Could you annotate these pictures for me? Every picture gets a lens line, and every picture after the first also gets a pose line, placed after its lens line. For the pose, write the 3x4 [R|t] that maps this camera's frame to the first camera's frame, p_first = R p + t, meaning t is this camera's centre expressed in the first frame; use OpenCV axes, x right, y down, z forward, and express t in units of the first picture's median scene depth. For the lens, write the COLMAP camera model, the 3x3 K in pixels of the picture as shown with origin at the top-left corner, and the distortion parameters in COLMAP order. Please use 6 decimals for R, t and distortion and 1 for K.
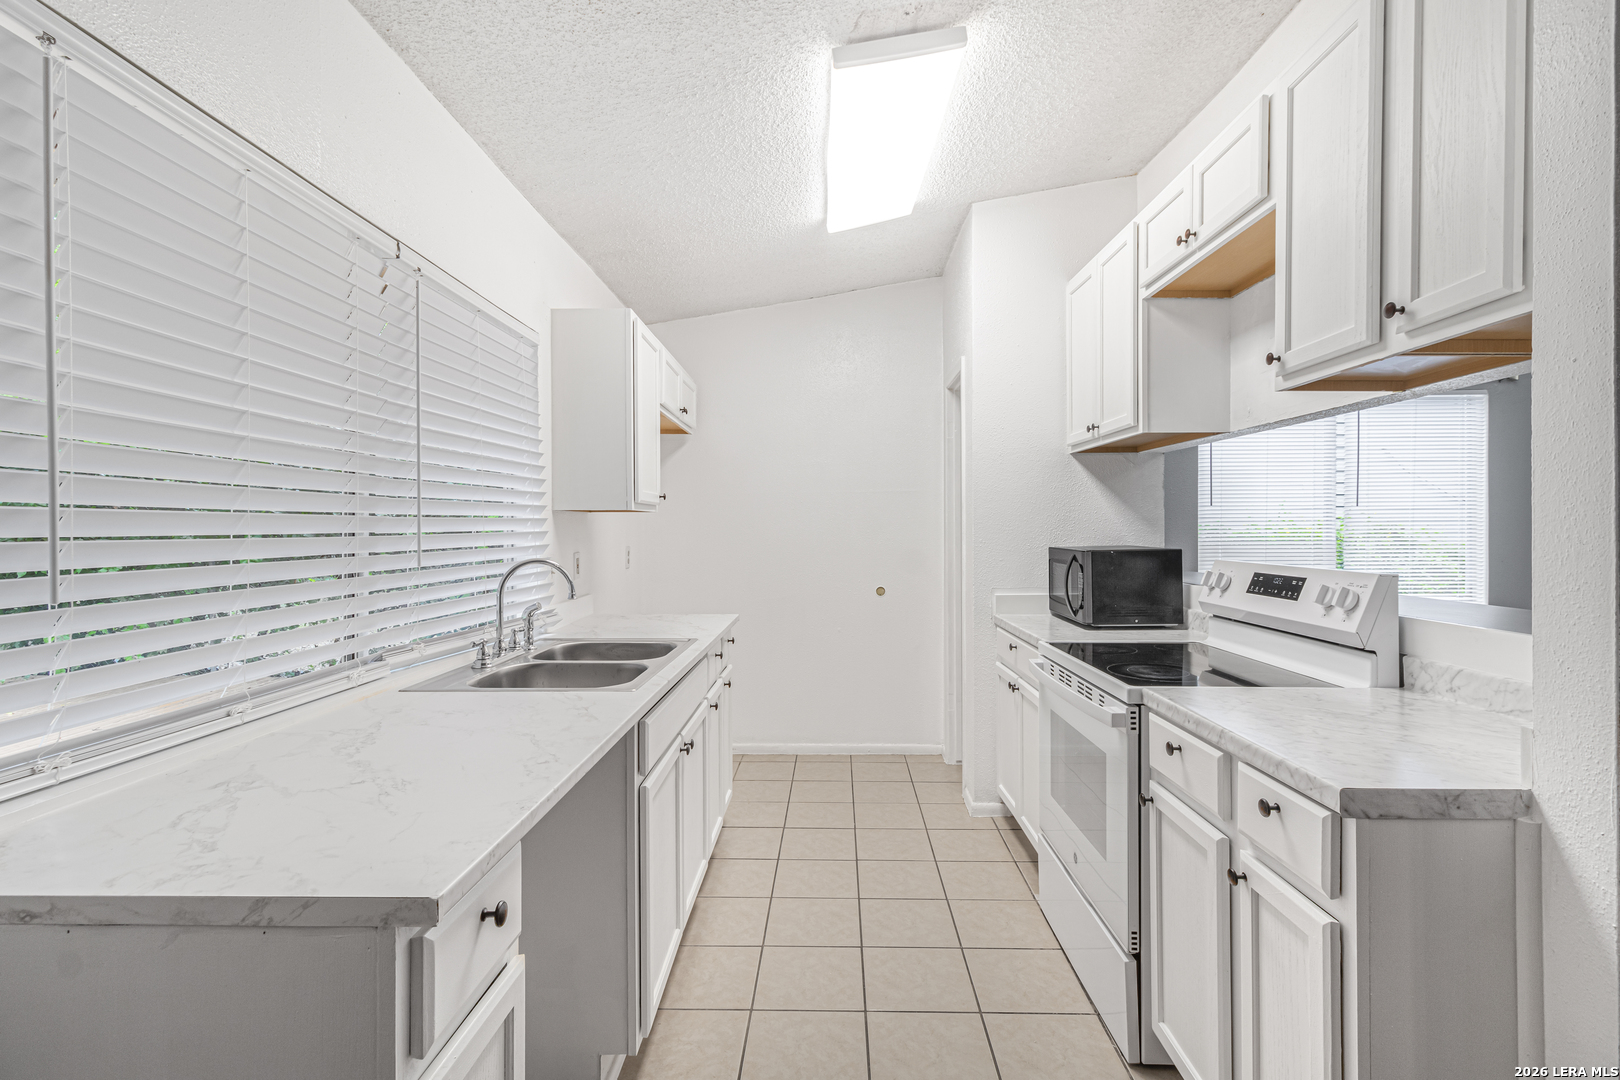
lens RADIAL K [[772.7, 0, 835.2], [0, 772.7, 523.4], [0, 0, 1]] dist [0.008465, -0.000722]
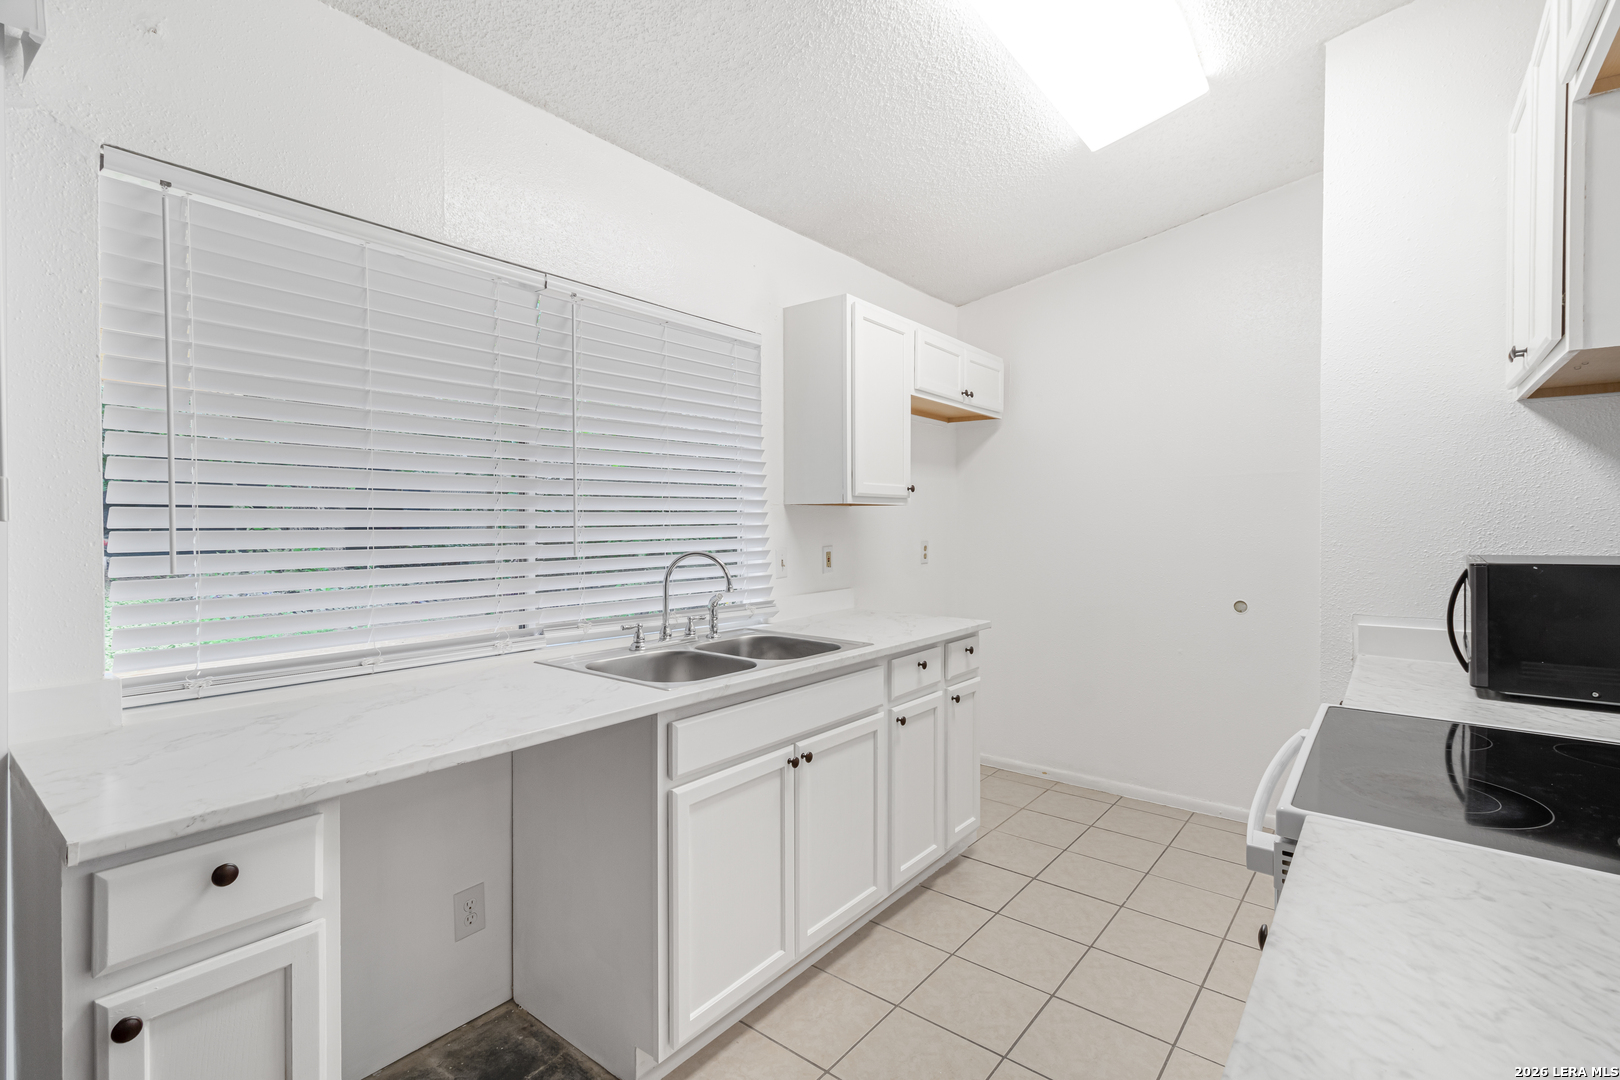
lens RADIAL K [[767.7, 0, 805.8], [0, 767.7, 526.8], [0, 0, 1]] dist [0.008411, 0.000221]
pose [[0.781463, 0.007333, -0.623909, 0.365507], [0.001109, 0.999913, 0.013141, -0.001069], [0.623951, -0.010961, 0.781387, 0.273998]]
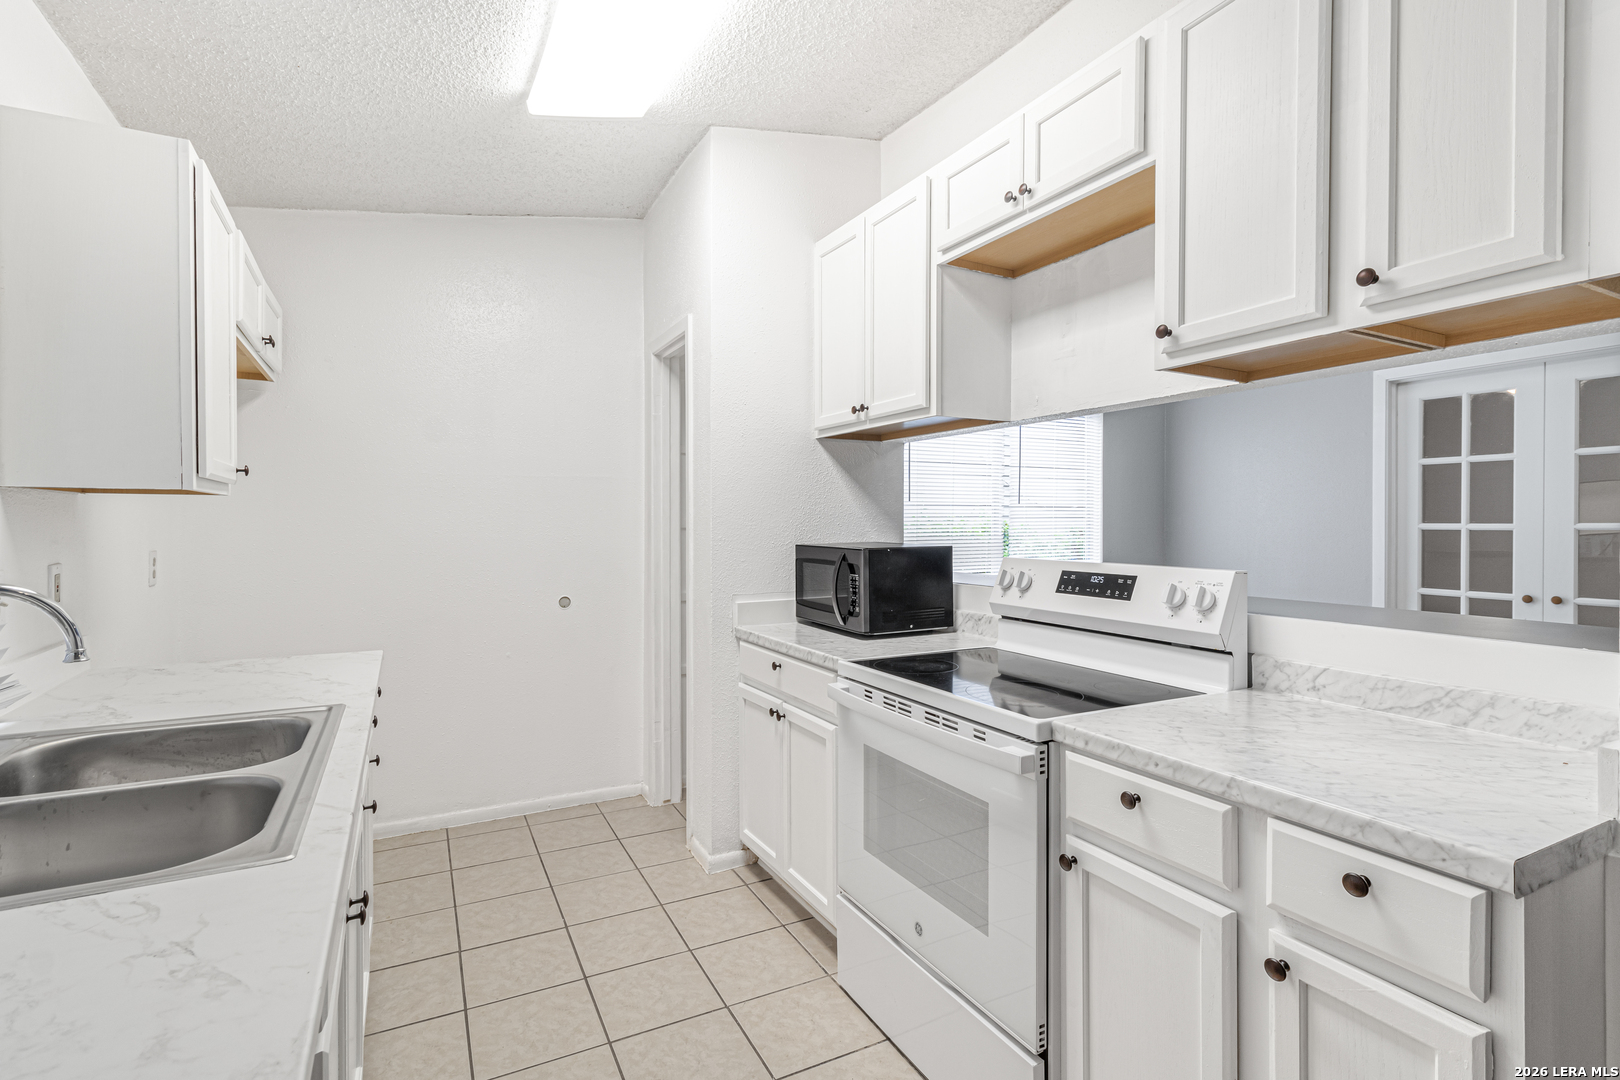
lens RADIAL K [[772.7, 0, 835.2], [0, 772.7, 523.4], [0, 0, 1]] dist [0.008465, -0.000722]
pose [[0.876143, 0.002239, 0.482046, -0.151495], [-0.005187, 0.999975, 0.004785, 0.003316], [-0.482024, -0.006693, 0.876133, 0.319674]]
